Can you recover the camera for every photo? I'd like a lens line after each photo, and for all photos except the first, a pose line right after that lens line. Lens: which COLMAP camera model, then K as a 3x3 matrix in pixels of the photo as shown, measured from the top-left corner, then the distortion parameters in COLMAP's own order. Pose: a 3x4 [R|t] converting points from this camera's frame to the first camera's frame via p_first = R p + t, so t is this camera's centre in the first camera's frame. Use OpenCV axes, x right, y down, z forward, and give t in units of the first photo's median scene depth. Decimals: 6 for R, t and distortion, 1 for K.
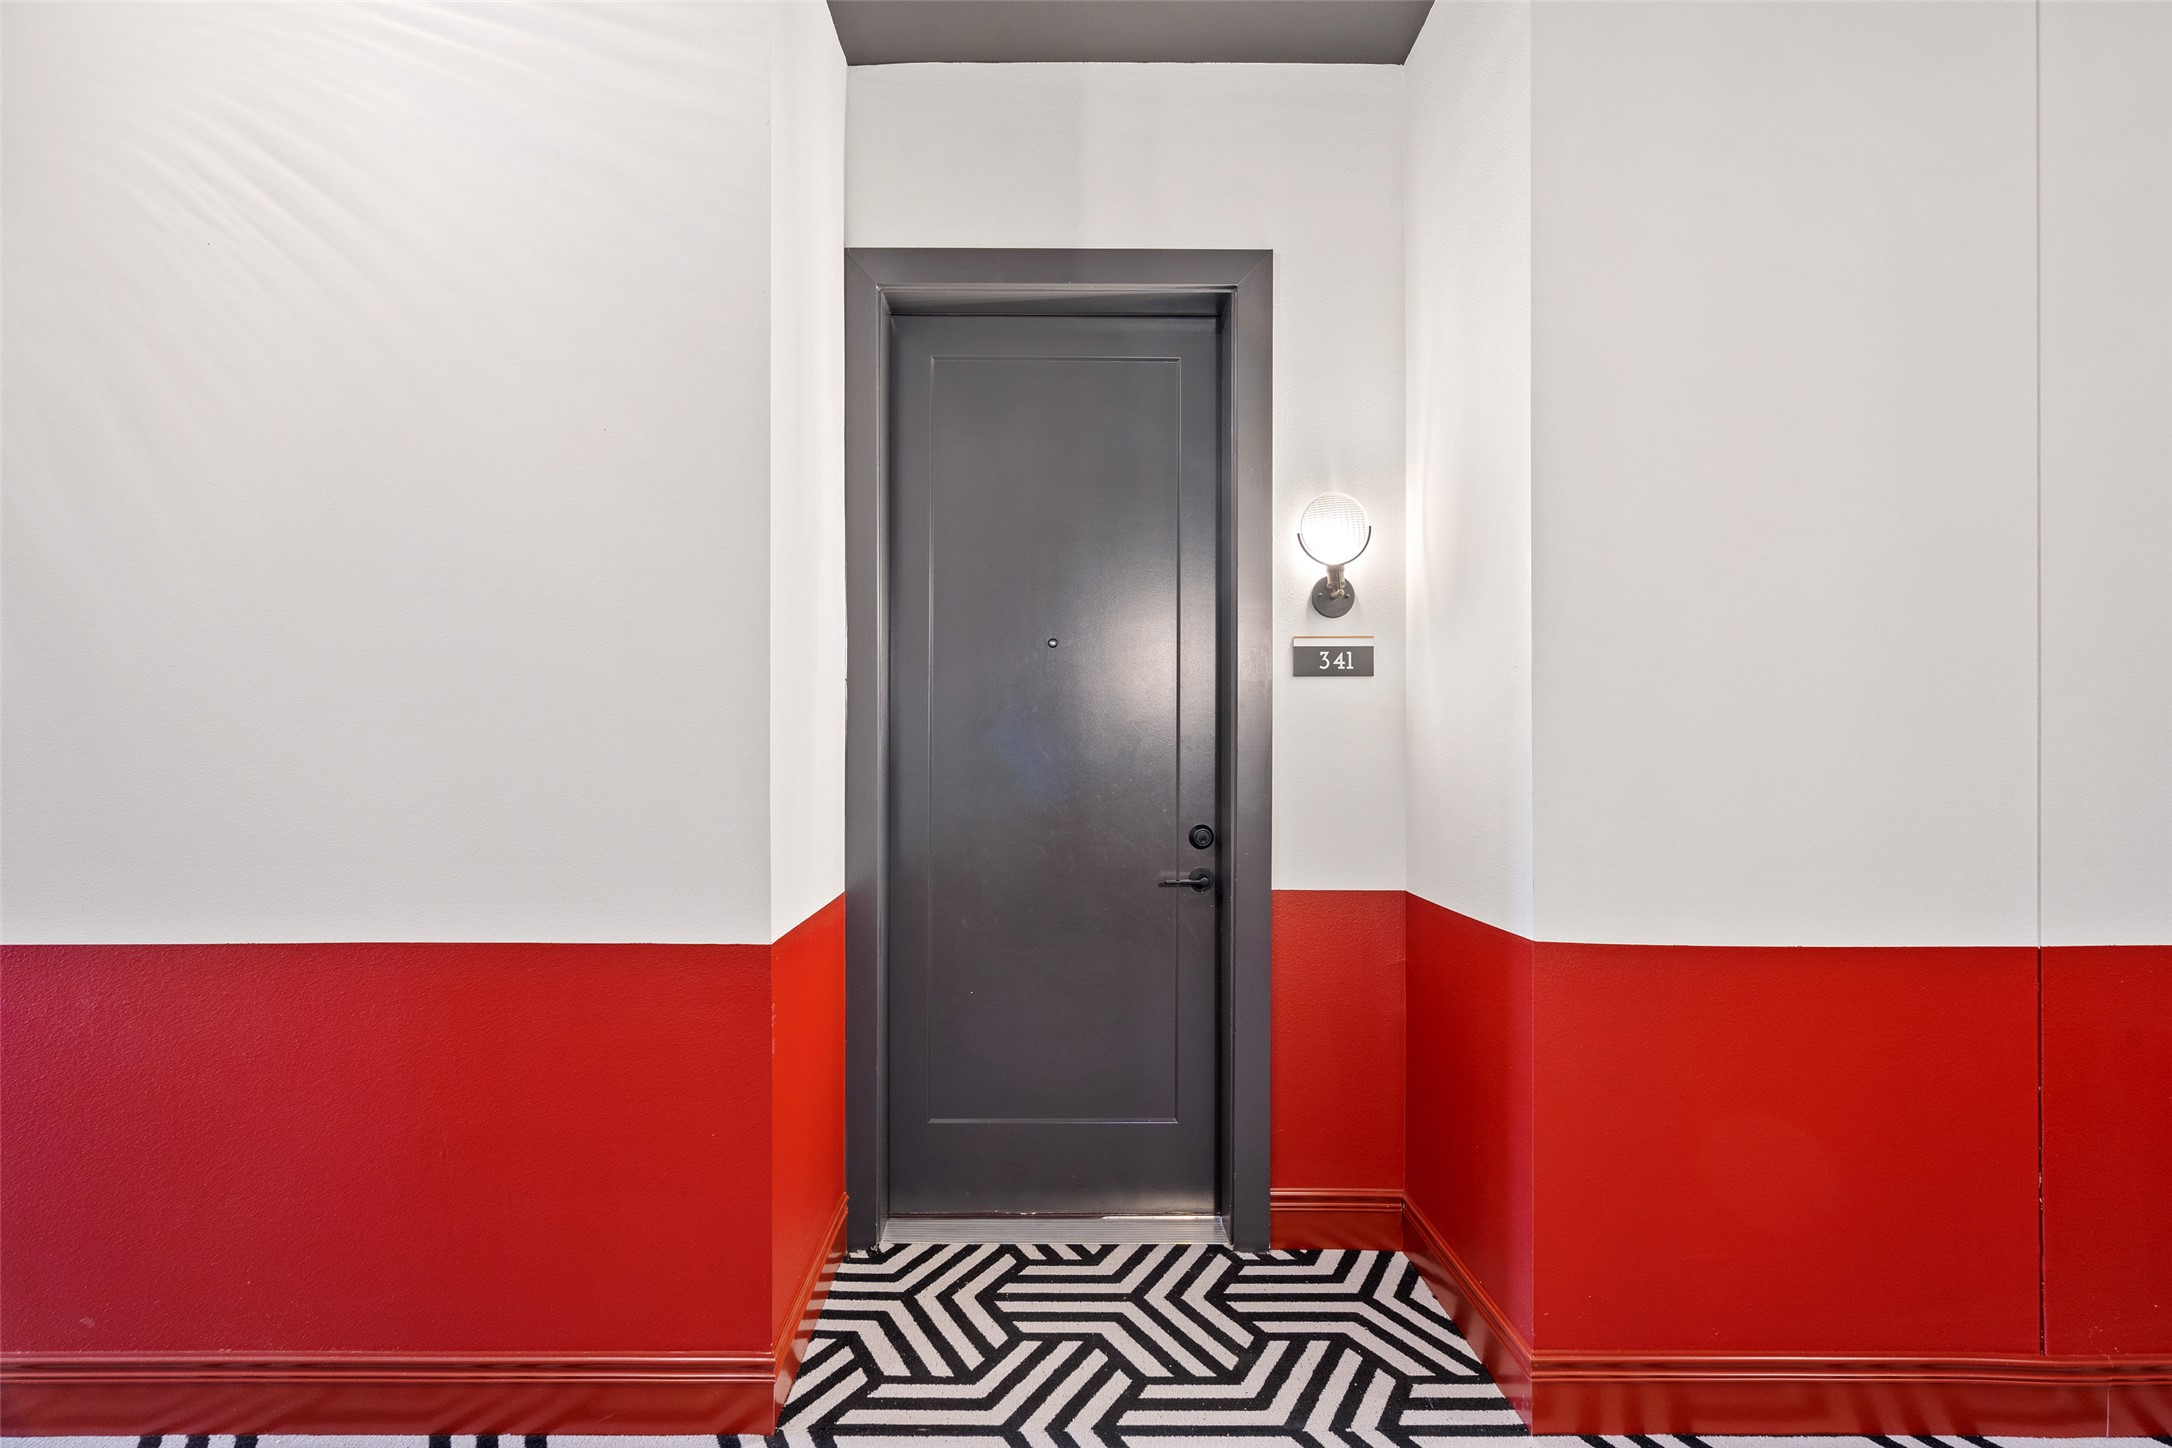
lens RADIAL K [[997.9, 0, 1077.9], [0, 997.9, 723.7], [0, 0, 1]] dist [-0.004685, 0.000612]
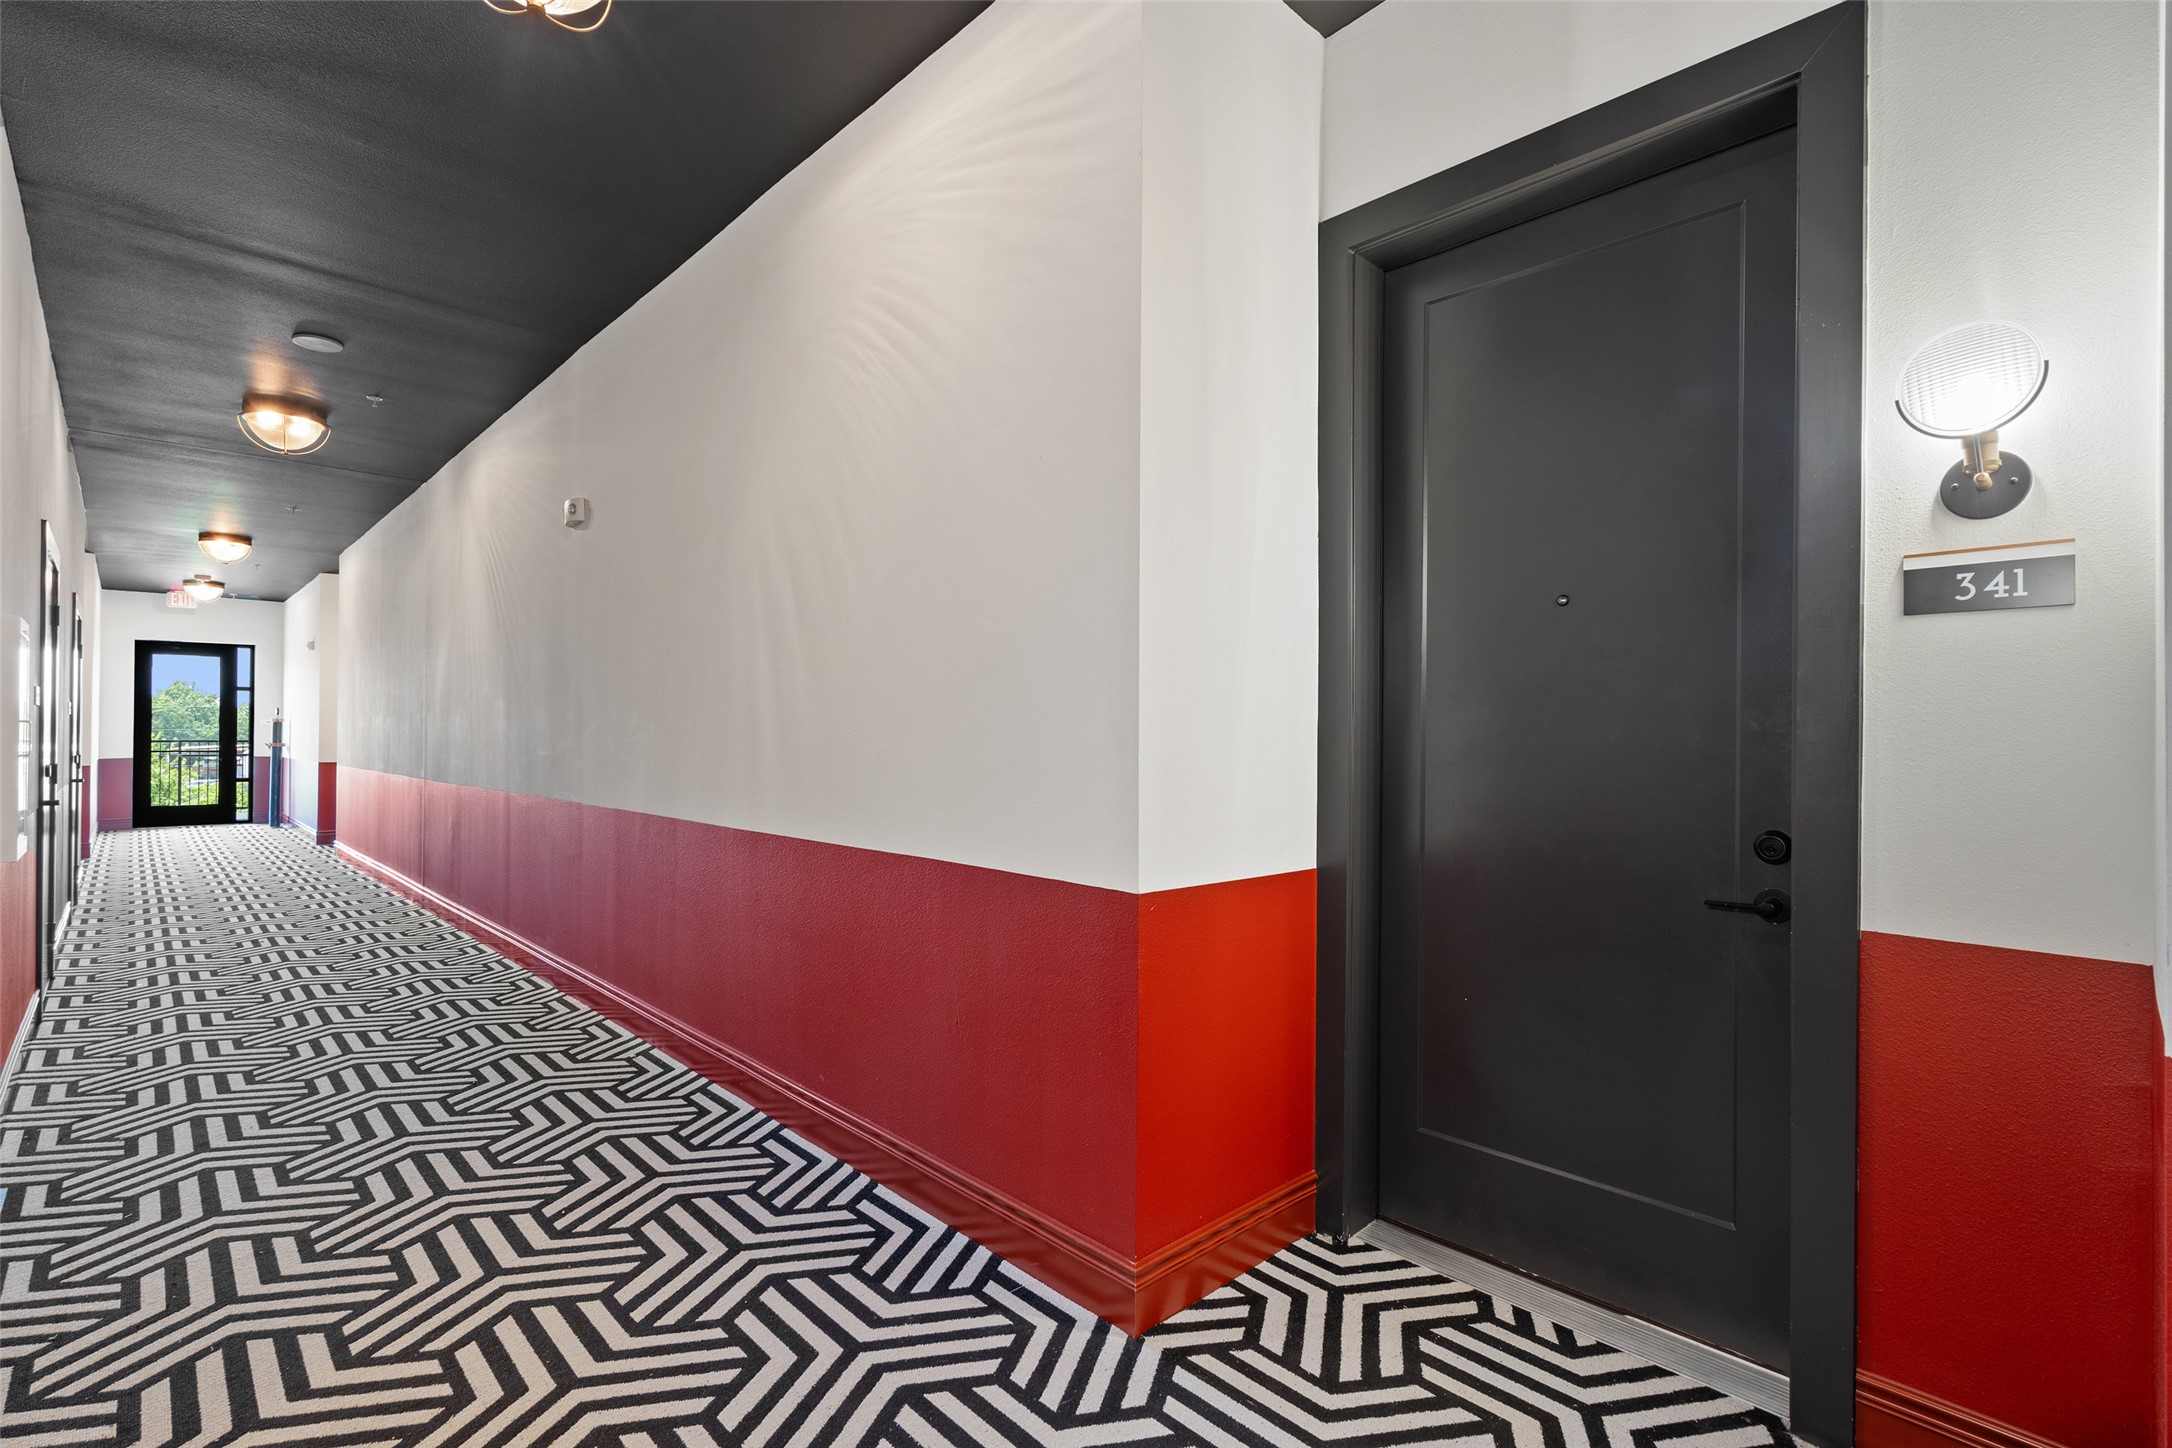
lens RADIAL K [[997.9, 0, 1077.5], [0, 997.9, 728.4], [0, 0, 1]] dist [-0.004685, 0.000612]
pose [[0.680955, -0.001993, -0.732323, 0.334346], [0.000278, 0.999997, -0.002463, 0.030269], [0.732326, 0.001473, 0.680953, 0.147032]]
